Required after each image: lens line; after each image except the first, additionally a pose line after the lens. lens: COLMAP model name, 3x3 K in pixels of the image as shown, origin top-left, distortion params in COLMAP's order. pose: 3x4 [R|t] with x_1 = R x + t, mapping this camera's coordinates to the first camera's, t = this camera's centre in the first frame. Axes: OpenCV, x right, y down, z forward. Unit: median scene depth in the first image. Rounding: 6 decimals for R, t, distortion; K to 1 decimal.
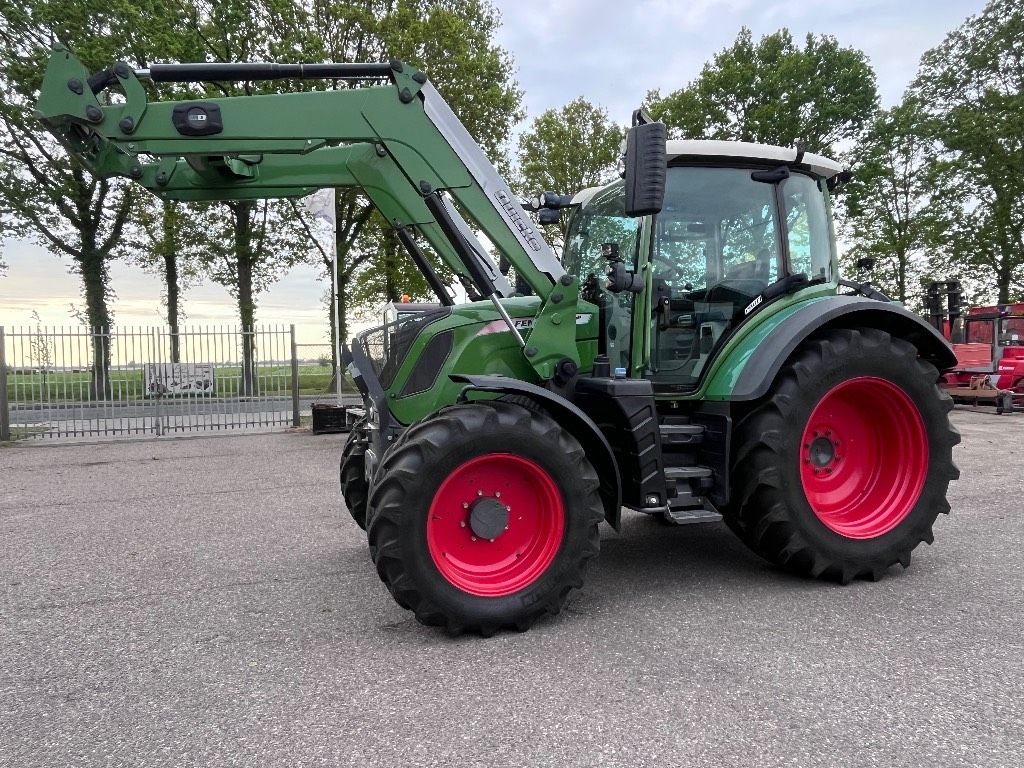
lens RADIAL K [[733.2, 0, 565.7], [0, 733.2, 394.3], [0, 0, 1]] dist [0.002319, -0.007307]
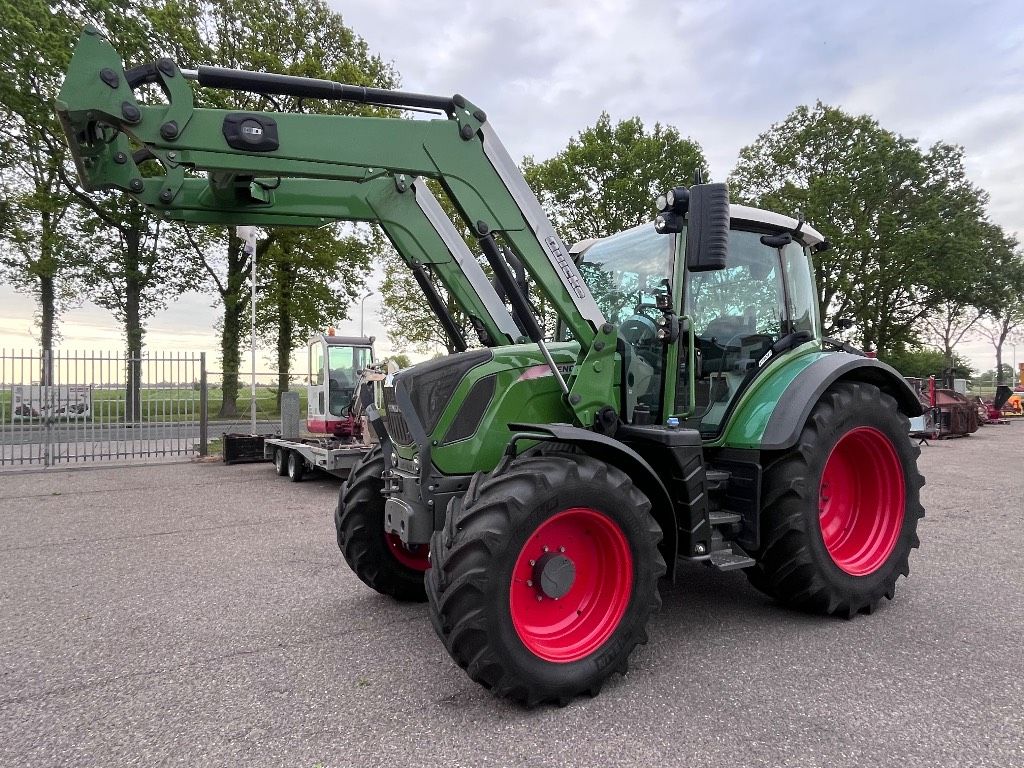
lens RADIAL K [[626.5, 0, 505.5], [0, 626.5, 382.5], [0, 0, 1]] dist [-0.003472, -0.000334]
pose [[0.977764, 0.022384, 0.208511, -0.312204], [-0.012154, 0.998664, -0.050215, -0.035950], [-0.209356, 0.046565, 0.976730, 0.189110]]
